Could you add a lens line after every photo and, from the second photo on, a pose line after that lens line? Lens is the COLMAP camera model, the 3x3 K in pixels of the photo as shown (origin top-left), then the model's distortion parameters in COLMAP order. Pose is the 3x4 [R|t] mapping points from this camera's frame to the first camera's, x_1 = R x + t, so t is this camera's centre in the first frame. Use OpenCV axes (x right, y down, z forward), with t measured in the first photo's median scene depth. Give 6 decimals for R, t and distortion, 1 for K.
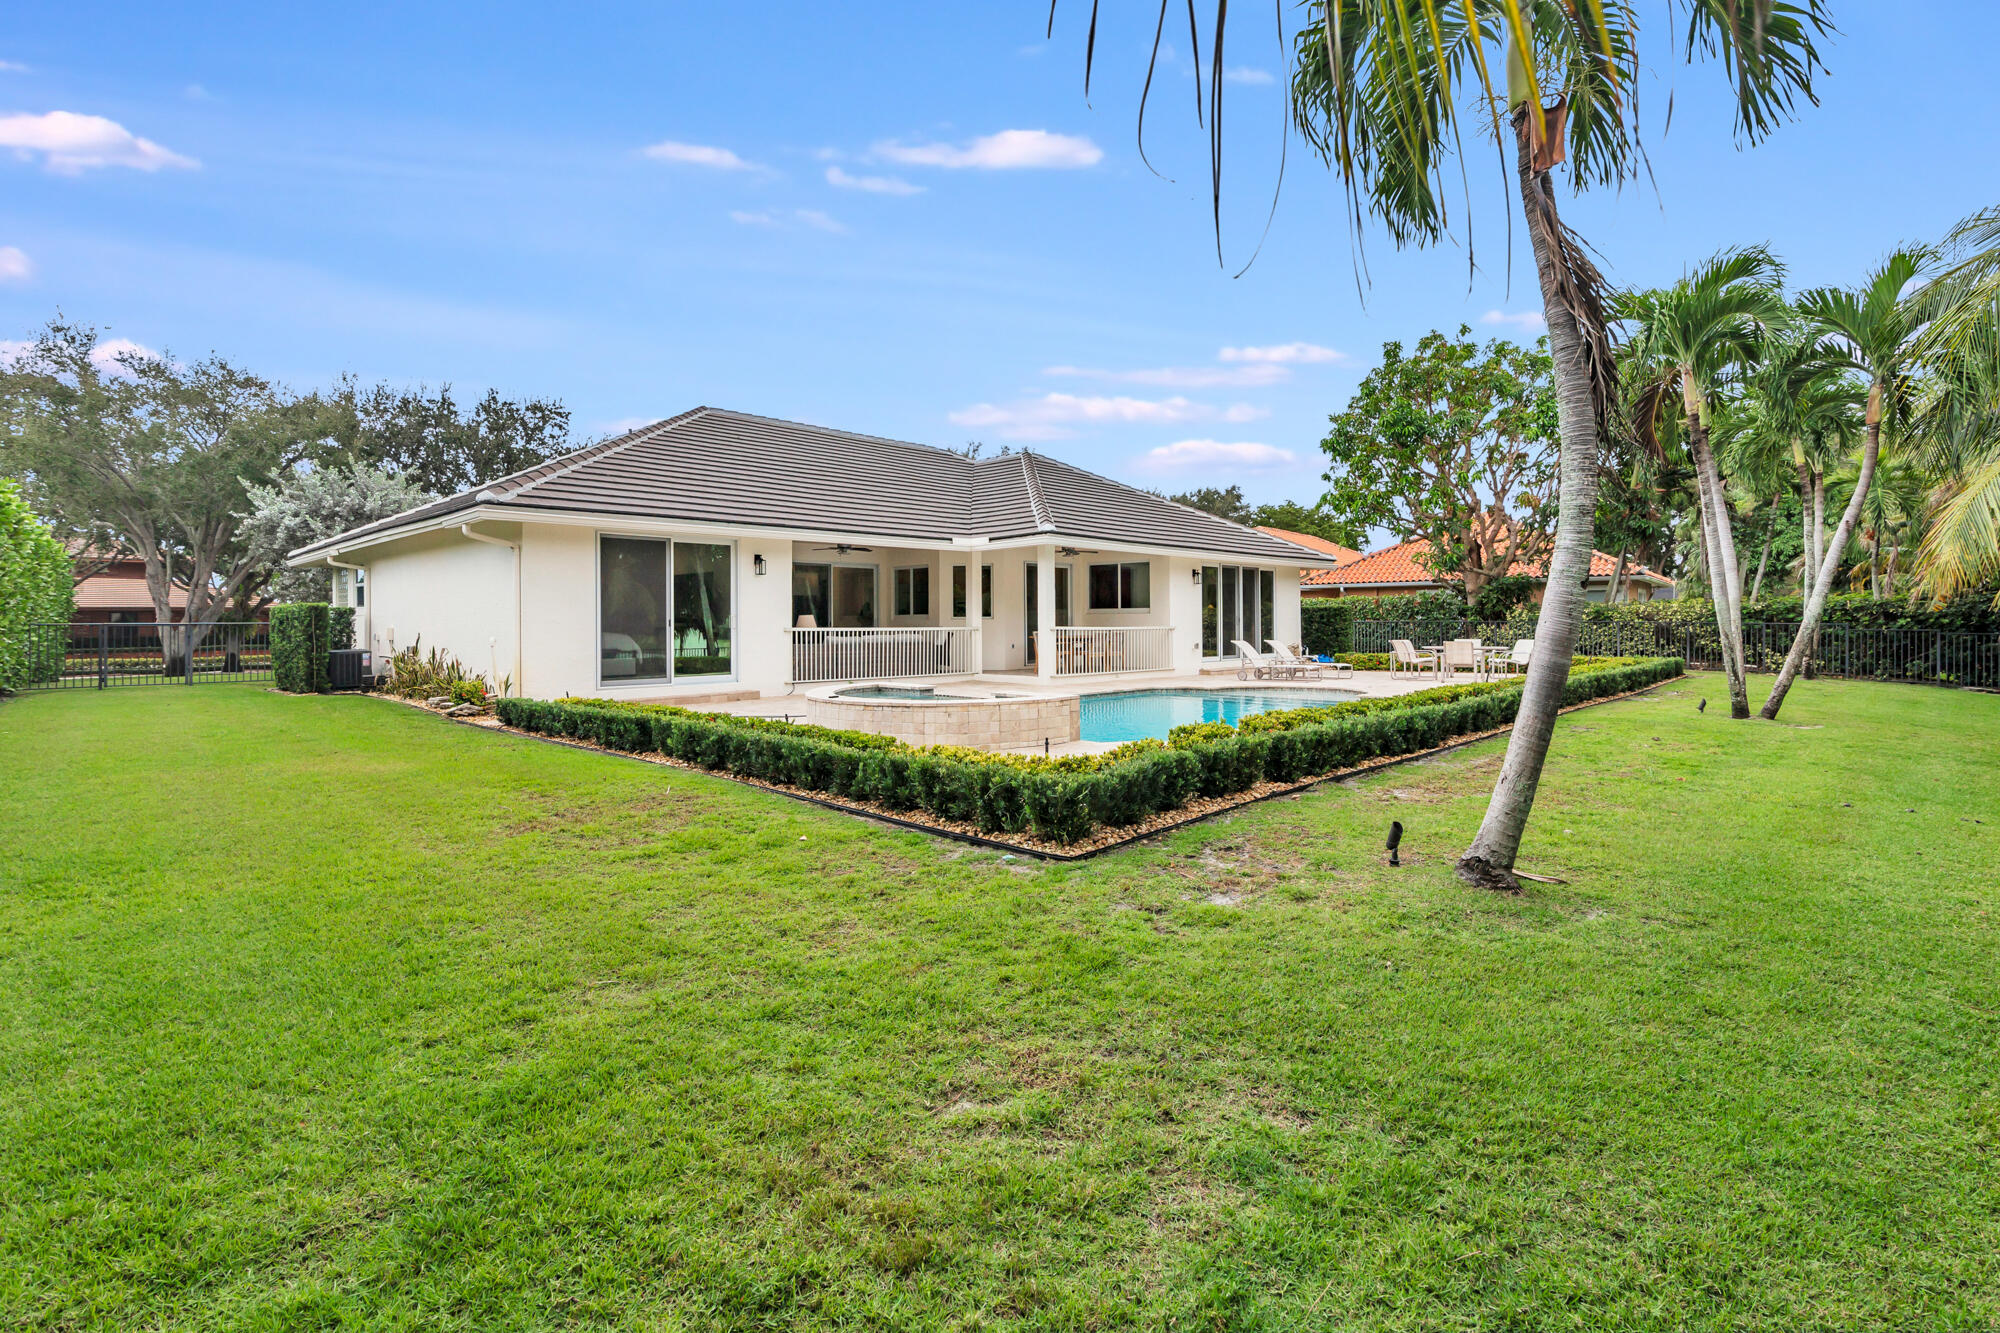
lens RADIAL K [[924.8, 0, 995.8], [0, 924.8, 603.6], [0, 0, 1]] dist [0.009289, -0.002180]
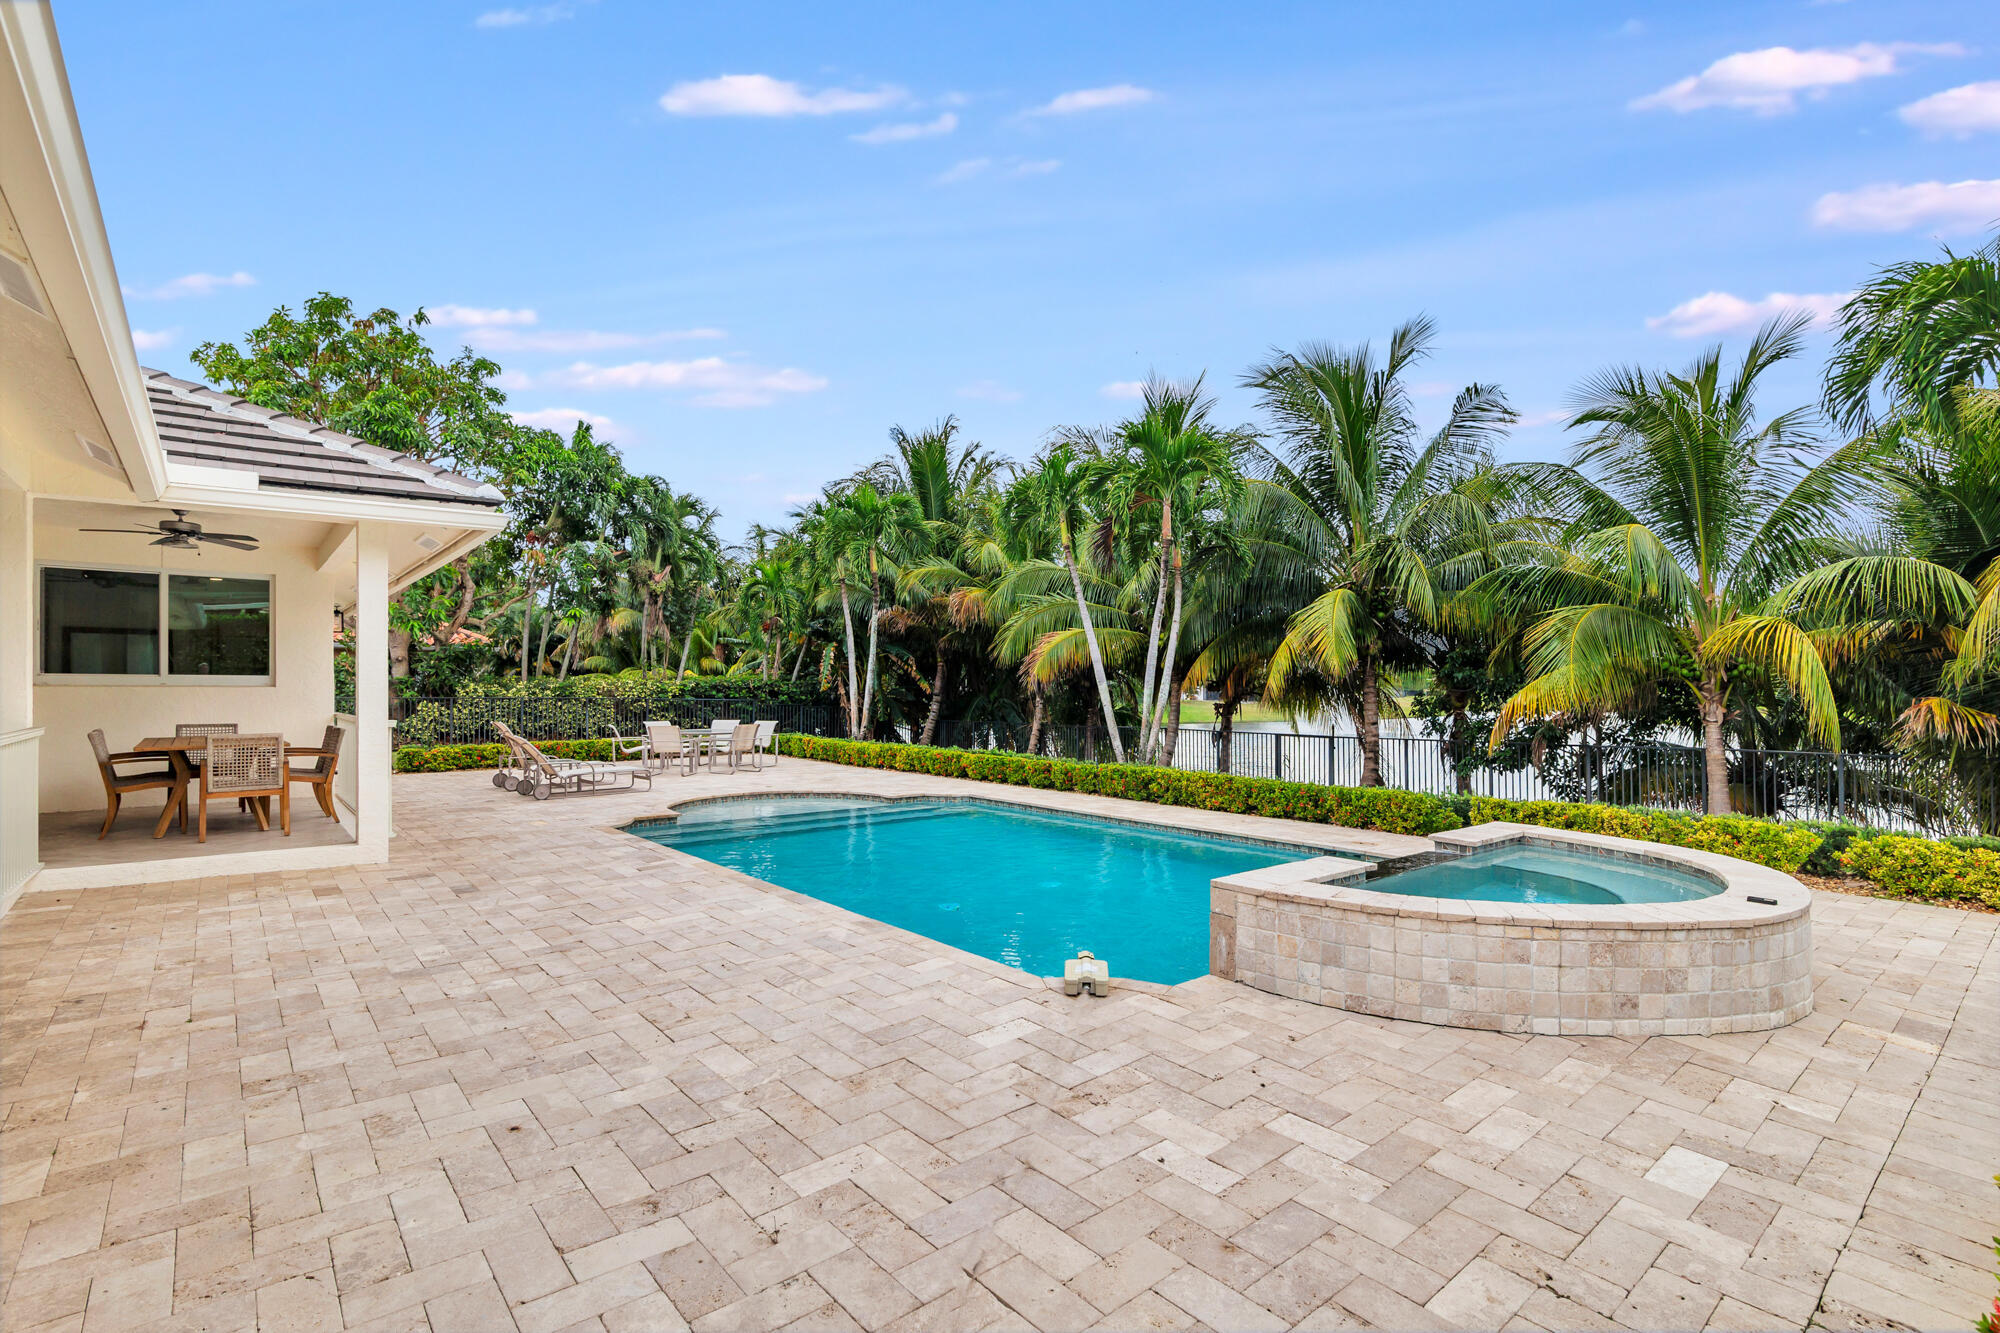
lens RADIAL K [[924.8, 0, 1003.2], [0, 924.8, 684.8], [0, 0, 1]] dist [0.009289, -0.002180]
pose [[0.099094, 0.009846, 0.995029, -0.262359], [-0.024227, 0.999679, -0.007479, 0.003257], [-0.994783, -0.023366, 0.099300, 0.540341]]
